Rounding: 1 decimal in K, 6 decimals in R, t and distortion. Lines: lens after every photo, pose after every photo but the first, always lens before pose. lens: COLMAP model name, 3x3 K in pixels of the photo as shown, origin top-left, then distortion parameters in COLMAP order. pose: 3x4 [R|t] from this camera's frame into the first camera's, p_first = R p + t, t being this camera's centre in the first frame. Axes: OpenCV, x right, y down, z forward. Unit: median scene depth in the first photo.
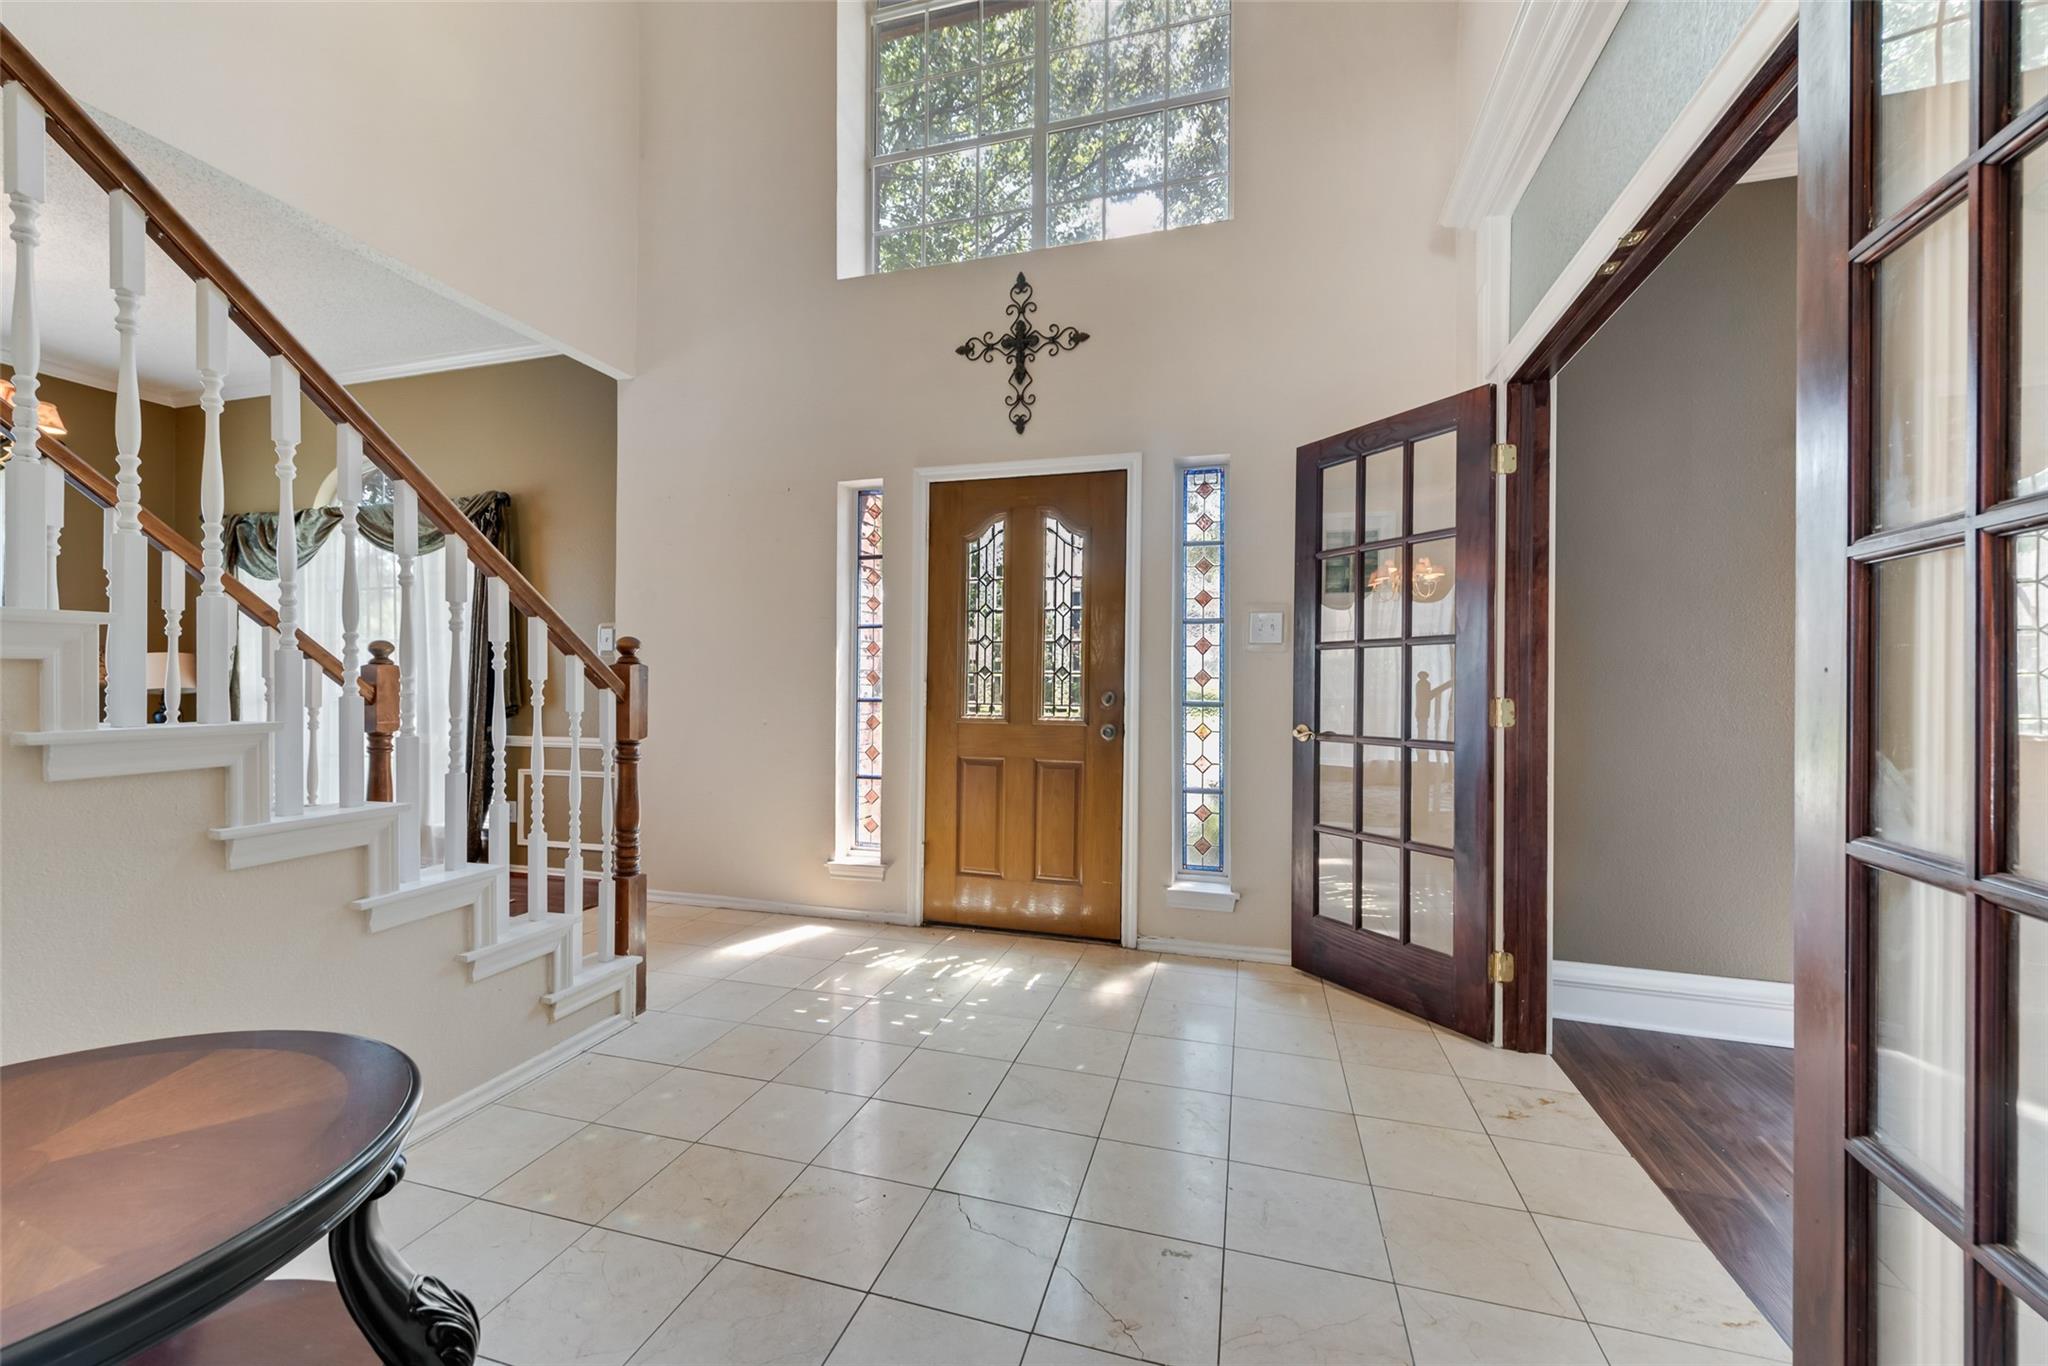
lens RADIAL K [[805.1, 0, 1020.8], [0, 805.1, 680.9], [0, 0, 1]] dist [0.004077, 0.000350]
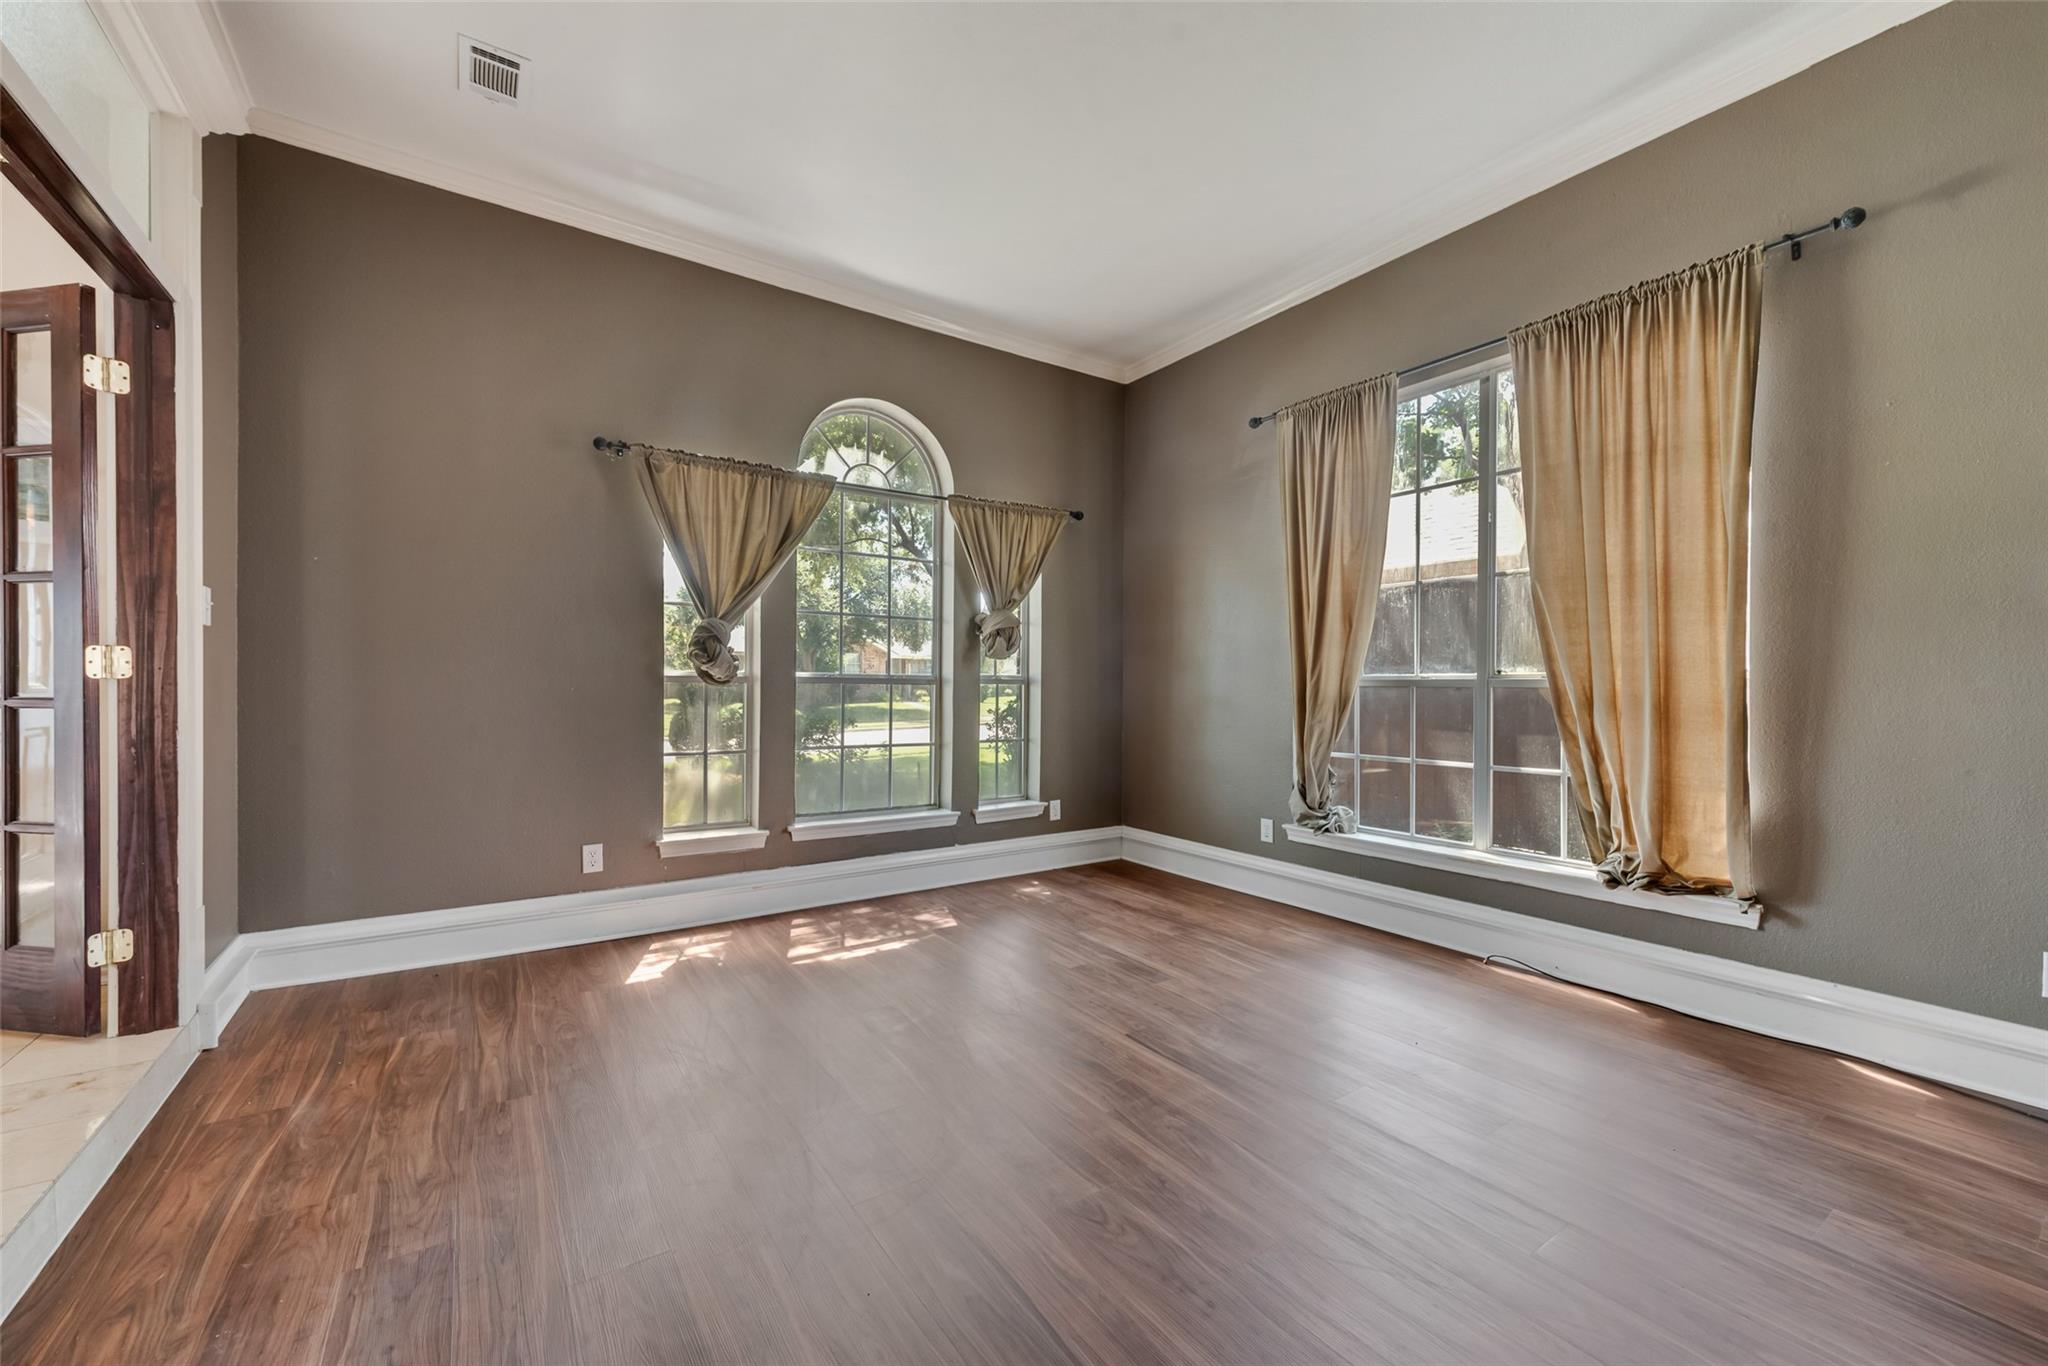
lens RADIAL K [[805.1, 0, 1027.9], [0, 805.1, 686.2], [0, 0, 1]] dist [0.004077, 0.000350]
pose [[0.628702, -0.009242, 0.777591, 0.520539], [-0.000359, 0.999926, 0.012175, 0.053281], [-0.777646, -0.007934, 0.628652, -0.339593]]
